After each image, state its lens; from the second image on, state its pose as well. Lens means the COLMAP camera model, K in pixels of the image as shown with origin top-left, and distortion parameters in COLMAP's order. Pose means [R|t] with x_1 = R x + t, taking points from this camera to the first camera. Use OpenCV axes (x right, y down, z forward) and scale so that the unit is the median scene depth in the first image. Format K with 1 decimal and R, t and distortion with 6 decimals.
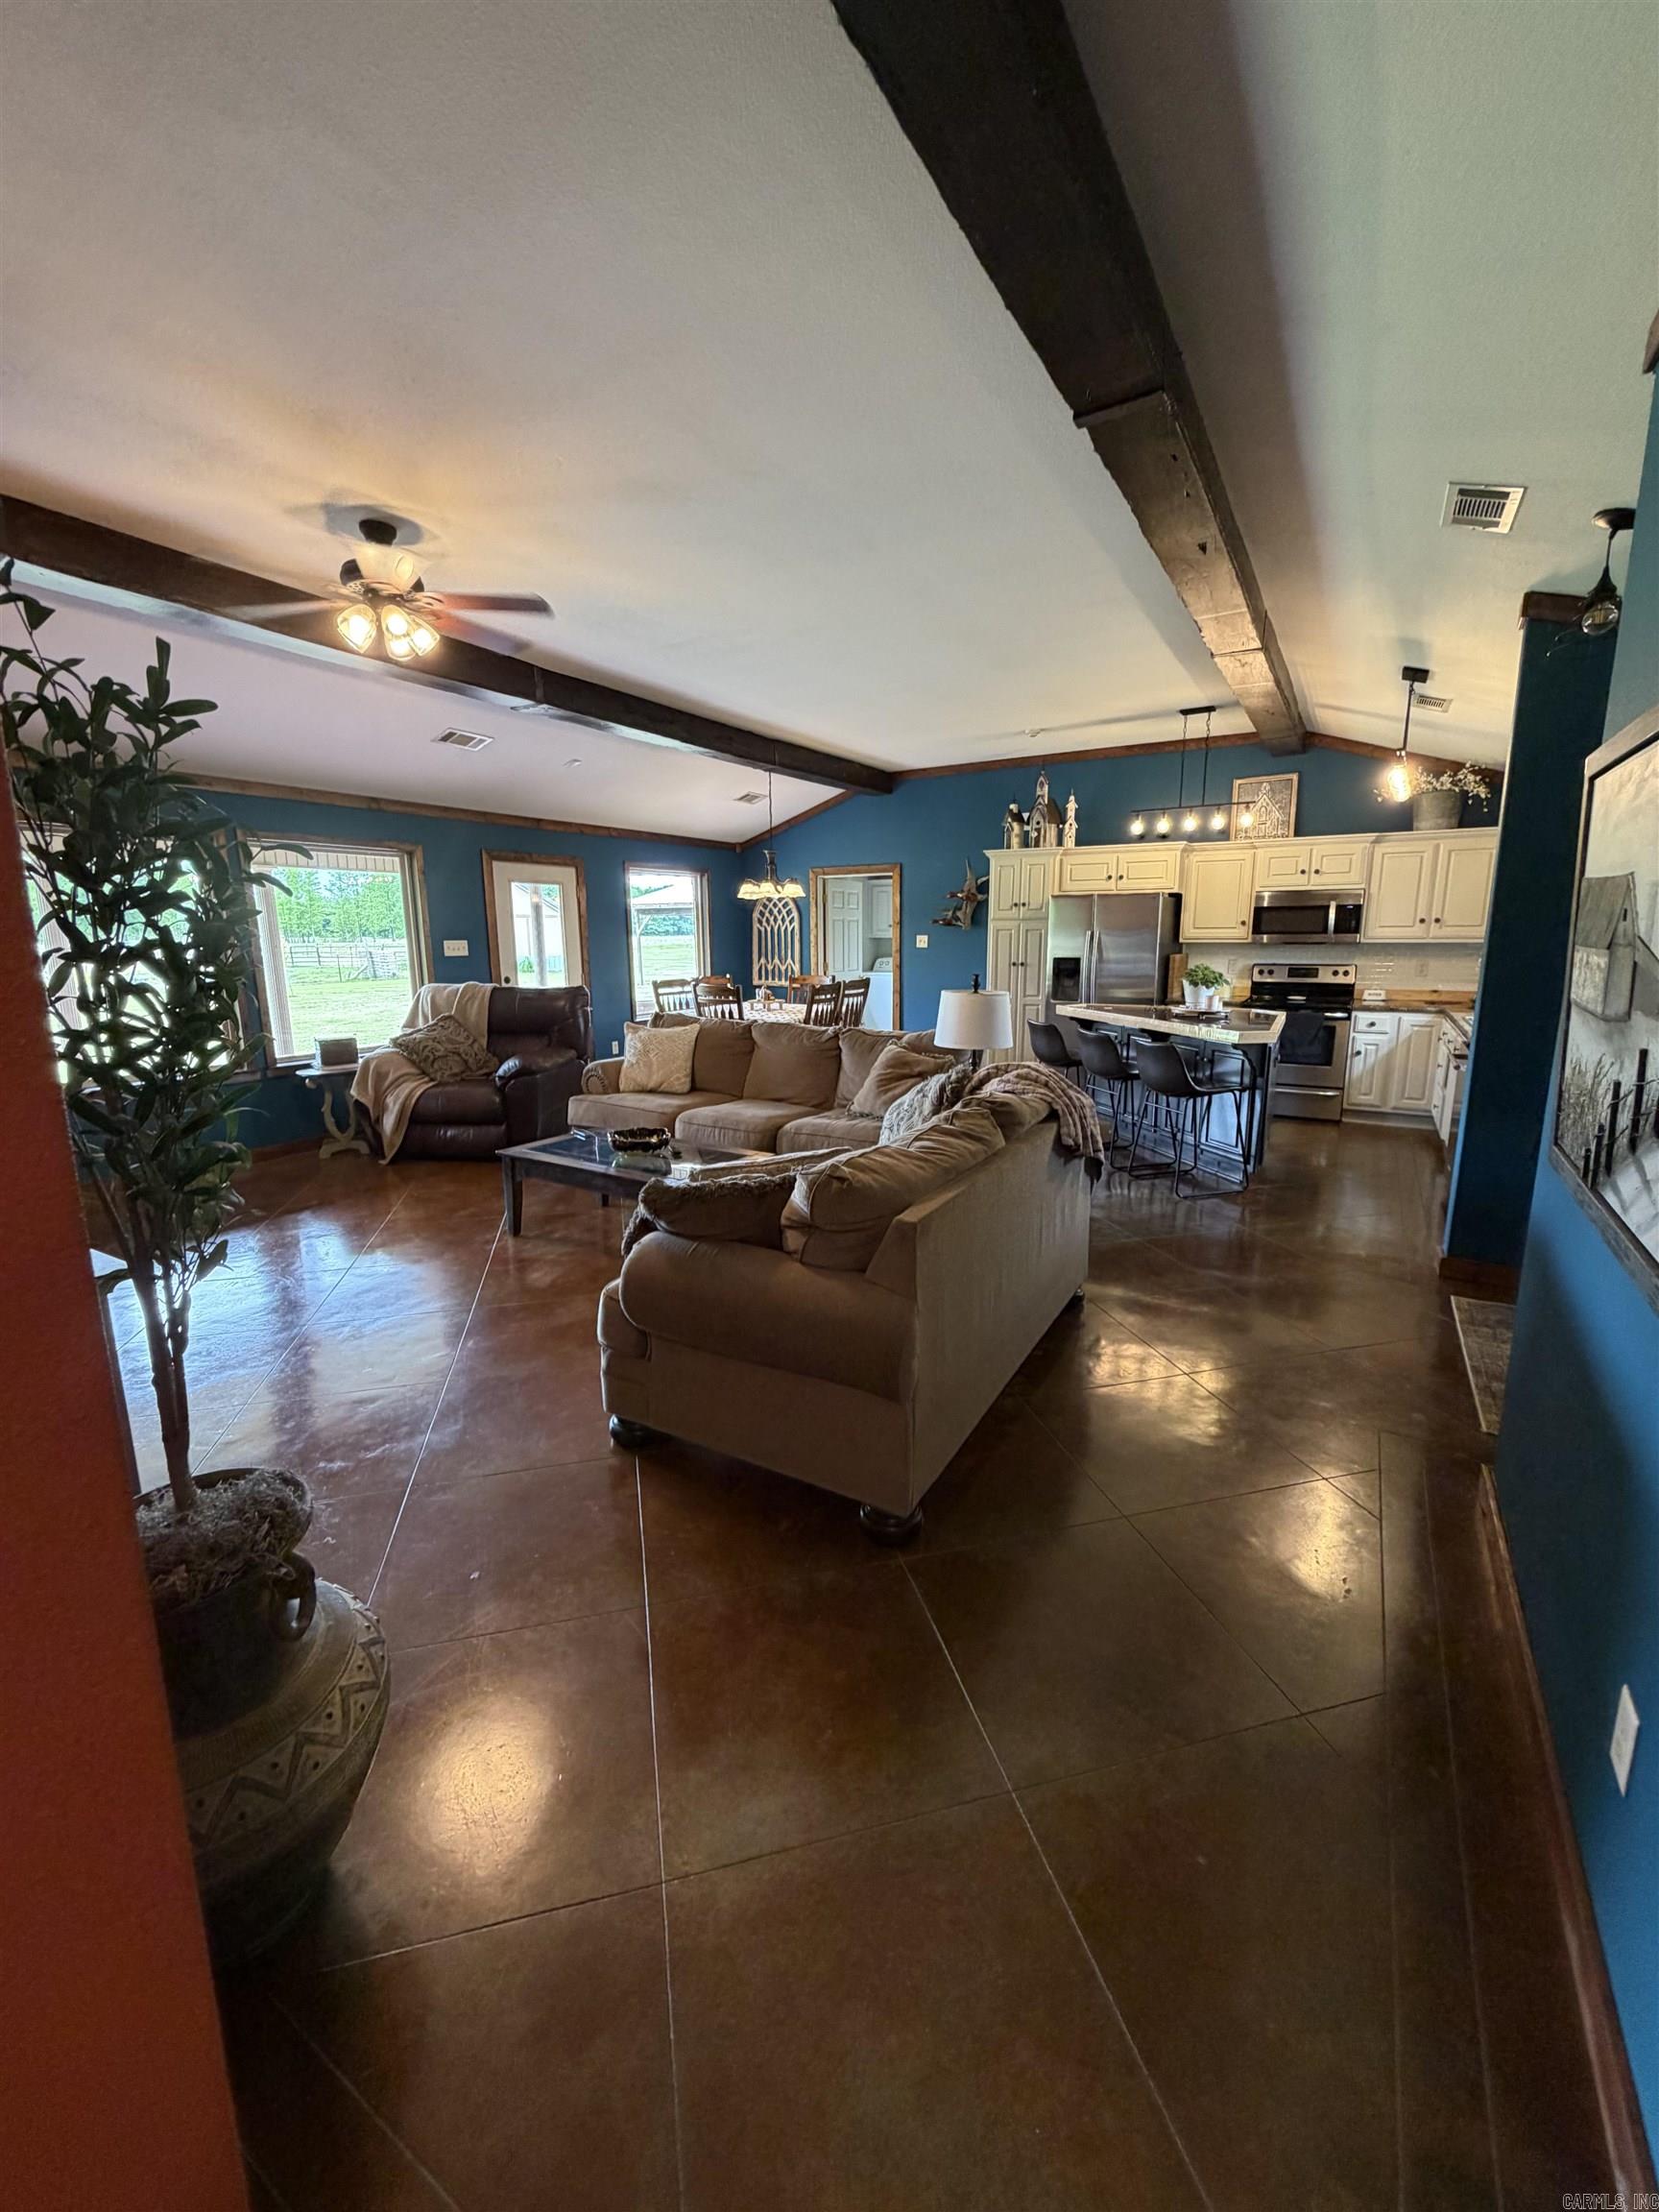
lens RADIAL K [[887.6, 0, 826.2], [0, 887.6, 1101.2], [0, 0, 1]] dist [0.001715, -0.000123]
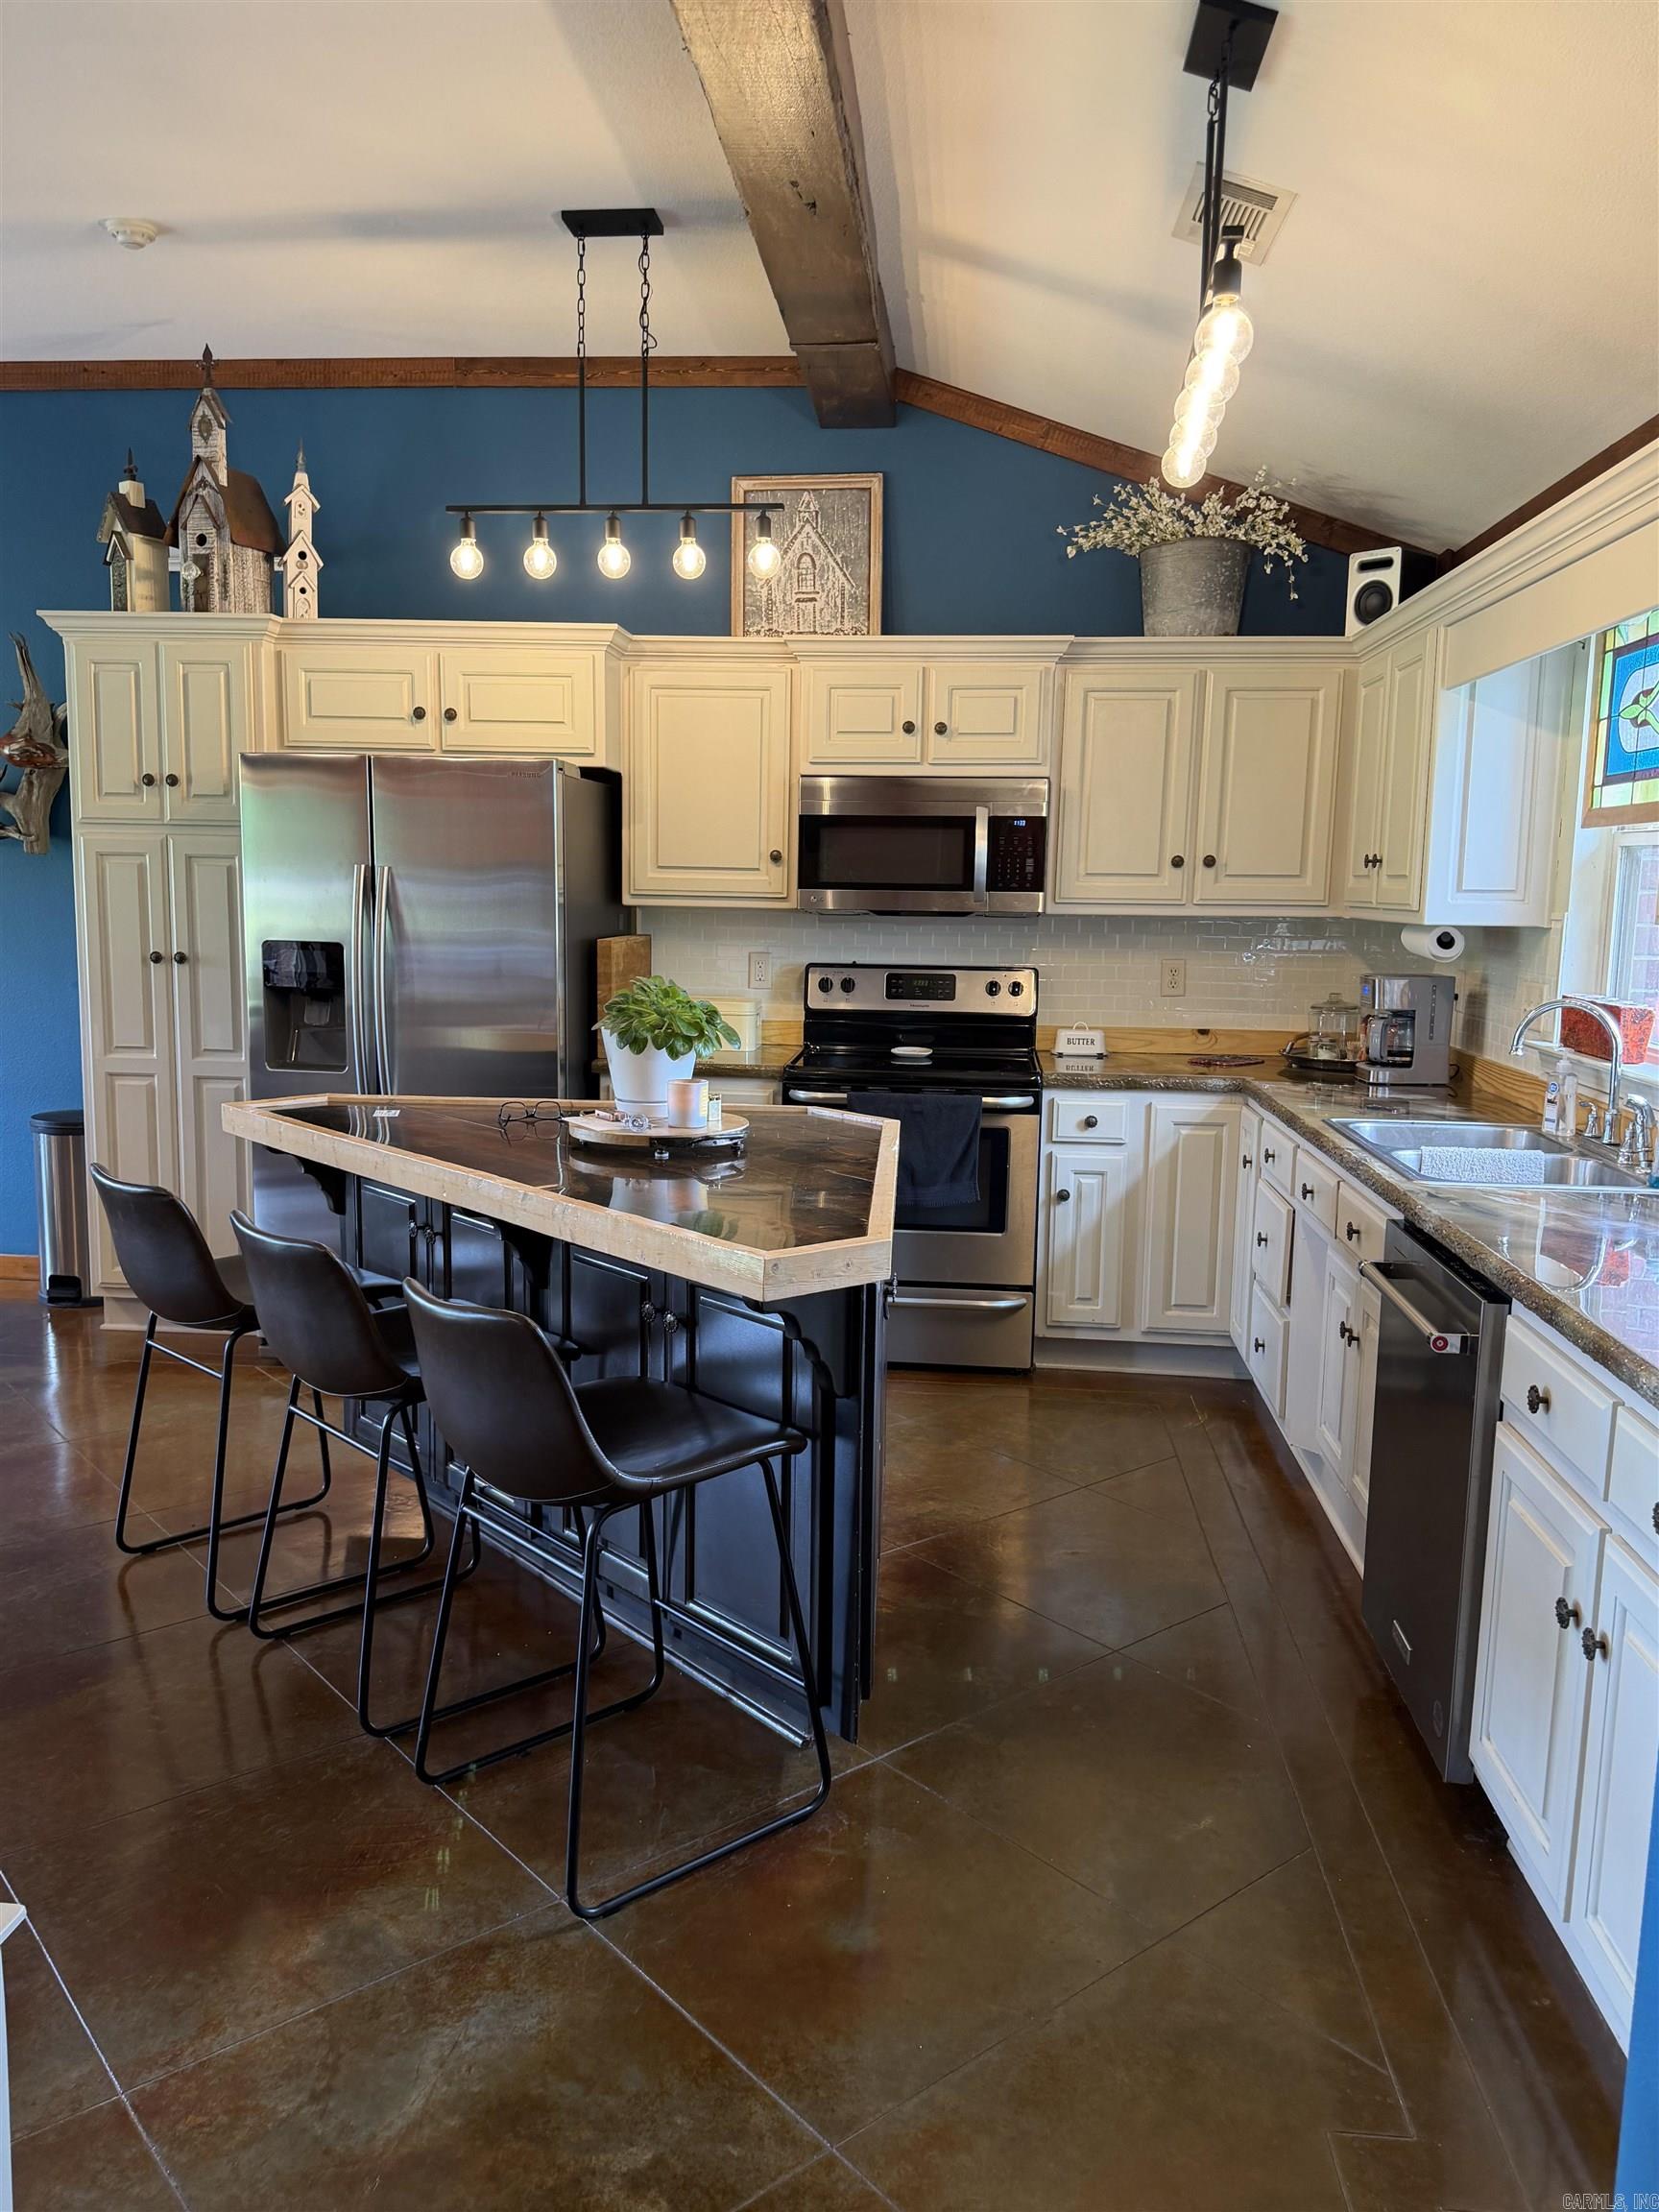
lens RADIAL K [[1639.5, 0, 816.5], [0, 1639.5, 1109.8], [0, 0, 1]] dist [0.101519, -0.135498]
pose [[0.901383, -0.036956, 0.431443, 0.179874], [0.057184, 0.997784, -0.034004, -0.068407], [-0.429230, 0.055322, 0.901499, 0.368294]]
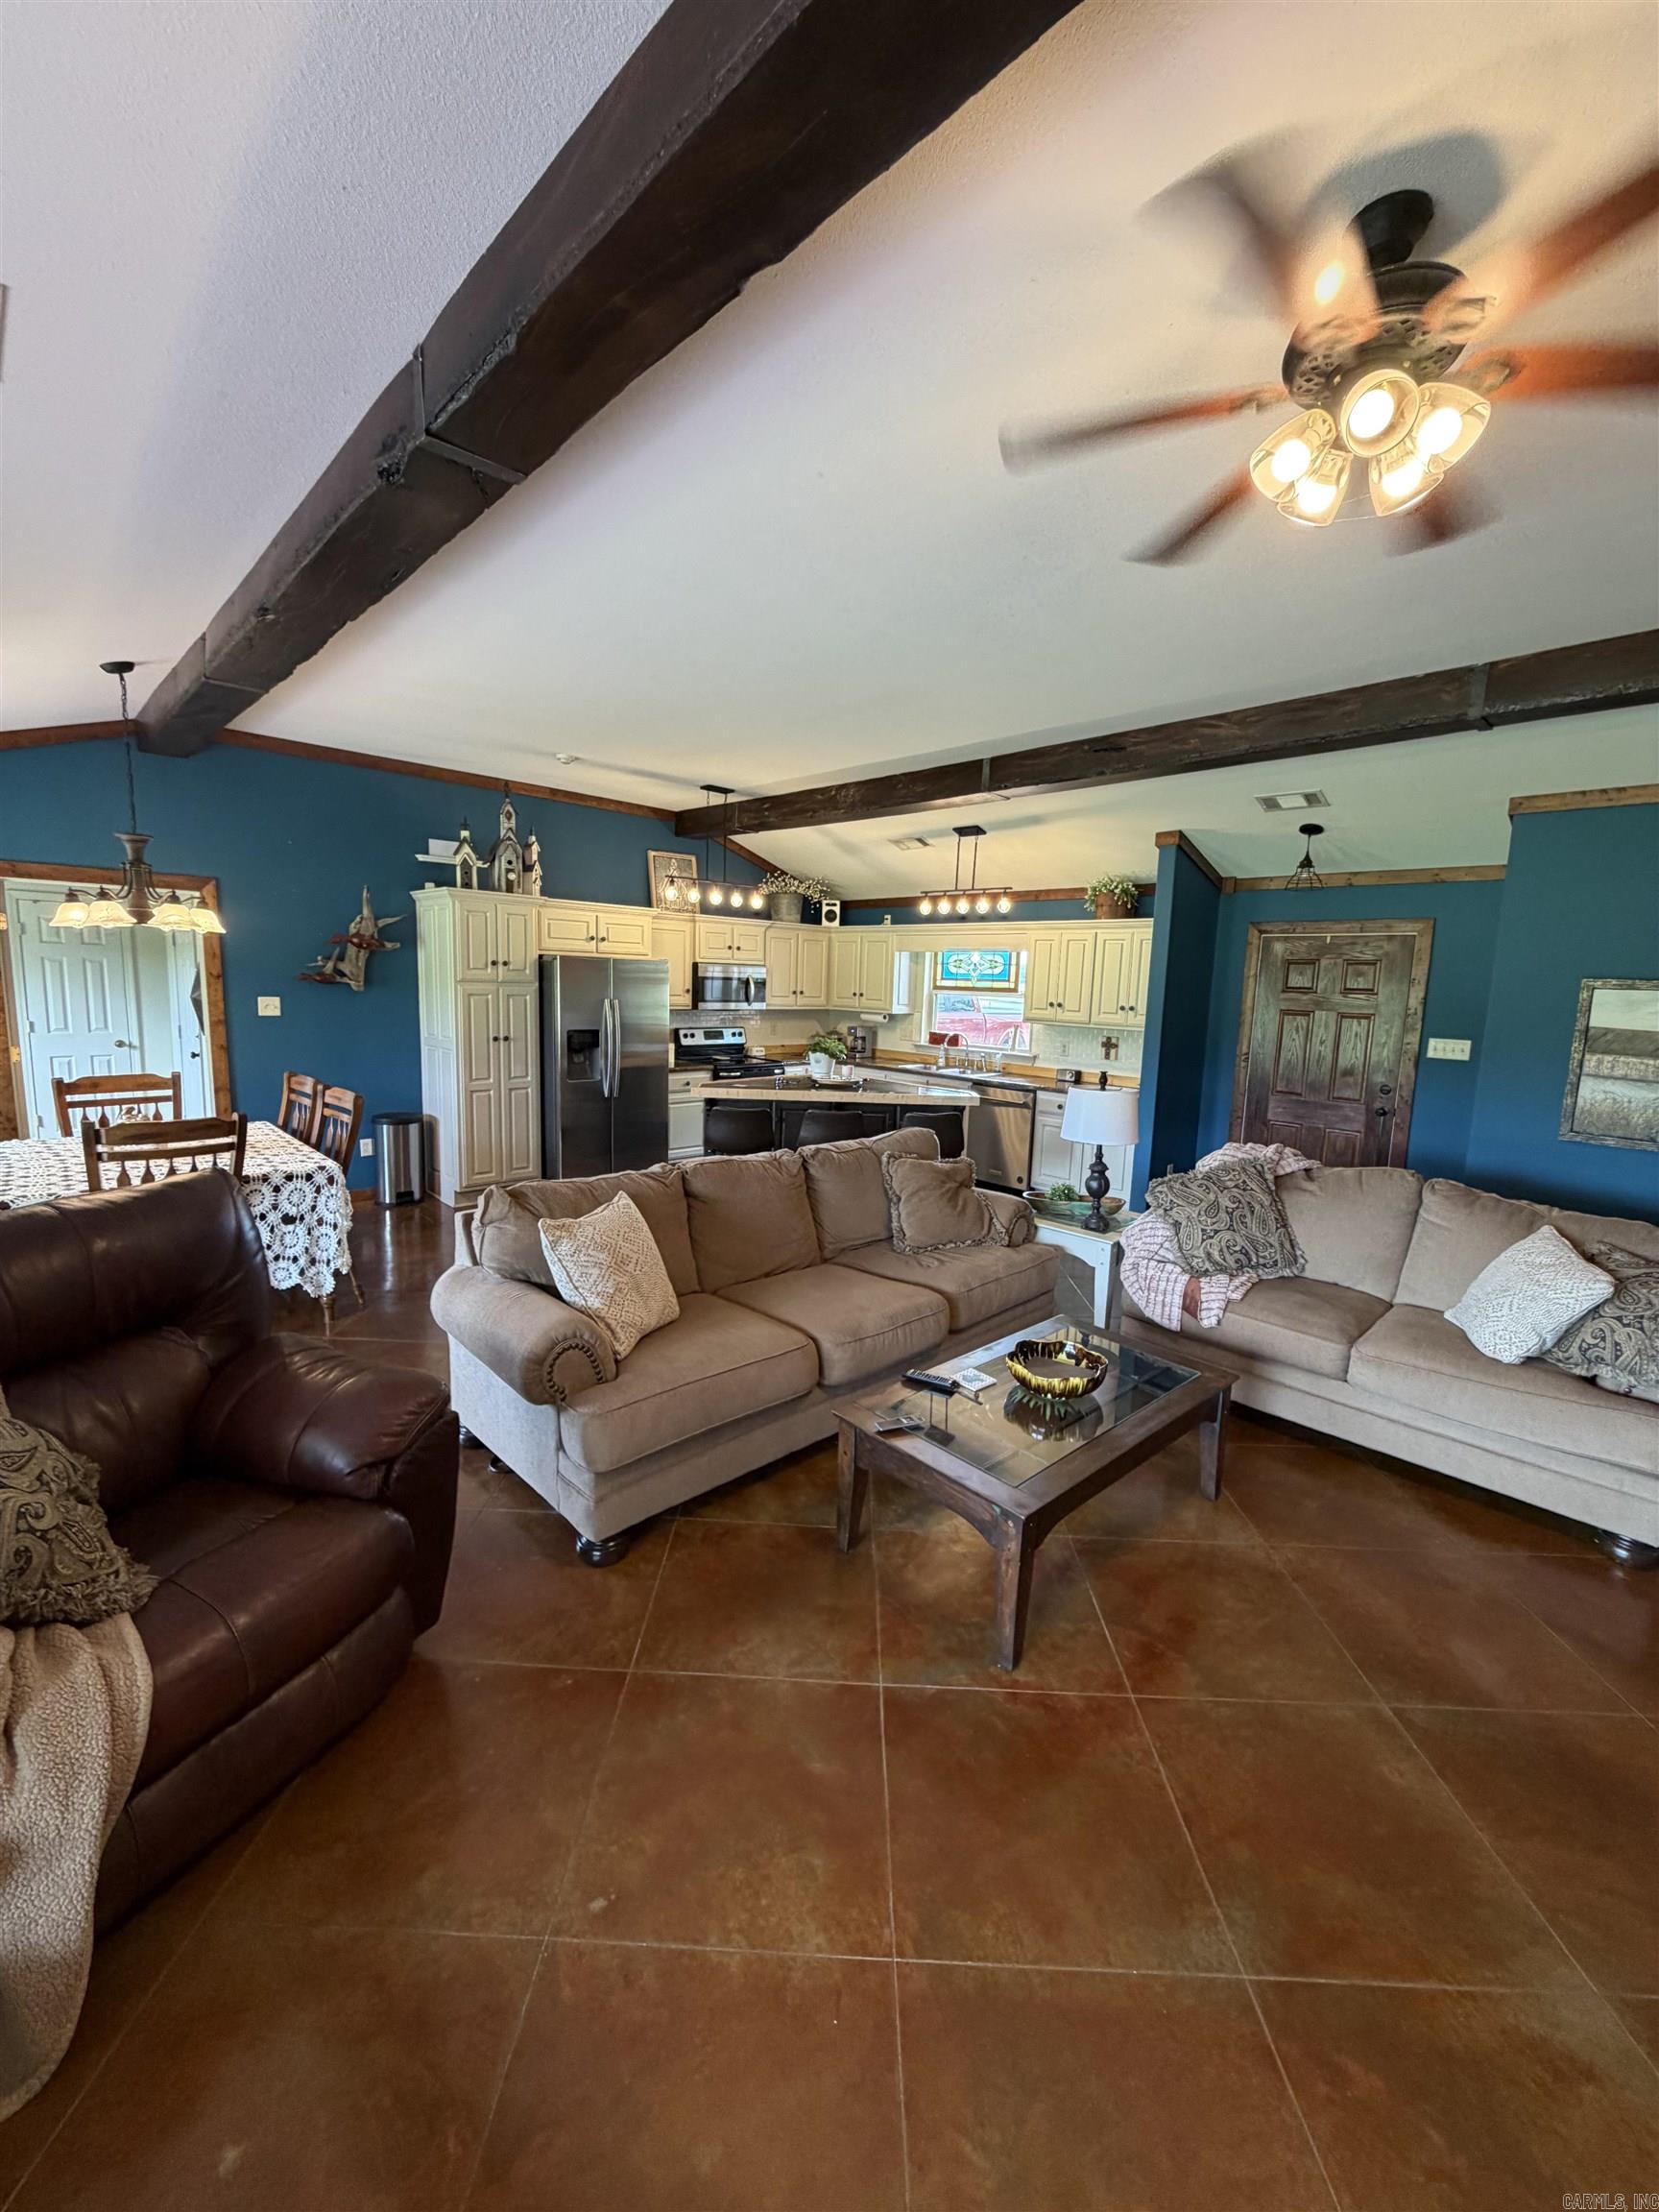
lens RADIAL K [[887.6, 0, 826.2], [0, 887.6, 1101.2], [0, 0, 1]] dist [0.001715, -0.000123]
pose [[0.261521, -0.117861, 0.957975, -0.508091], [0.147590, 0.985727, 0.080984, -0.133236], [-0.953847, 0.120209, 0.275183, 0.571273]]
